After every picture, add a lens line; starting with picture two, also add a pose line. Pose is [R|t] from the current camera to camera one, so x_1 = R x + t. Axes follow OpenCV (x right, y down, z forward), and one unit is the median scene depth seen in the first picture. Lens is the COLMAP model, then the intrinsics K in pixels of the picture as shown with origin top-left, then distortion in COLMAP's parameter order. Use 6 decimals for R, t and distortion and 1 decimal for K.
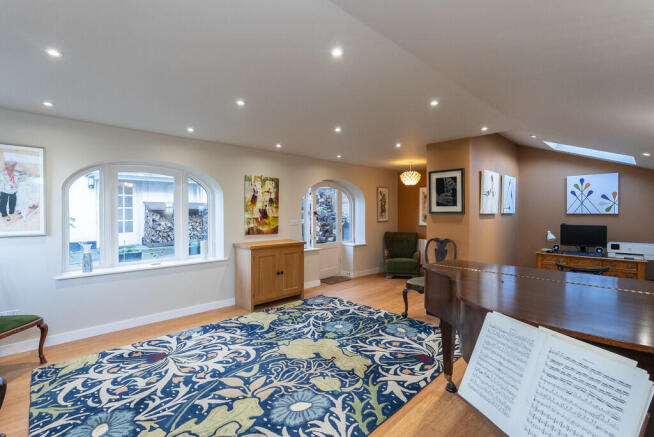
lens RADIAL K [[317.0, 0, 327.5], [0, 317.0, 215.0], [0, 0, 1]] dist [-0.006687, -0.000664]
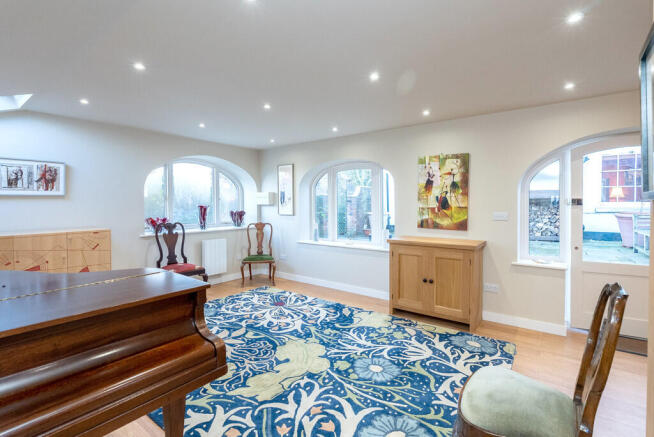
lens RADIAL K [[317.0, 0, 334.2], [0, 317.0, 208.0], [0, 0, 1]] dist [-0.006687, -0.000664]
pose [[0.123858, 0.011445, -0.992234, 0.694405], [-0.007454, 0.999916, 0.010603, 0.003514], [0.992272, 0.006083, 0.123933, 0.833720]]
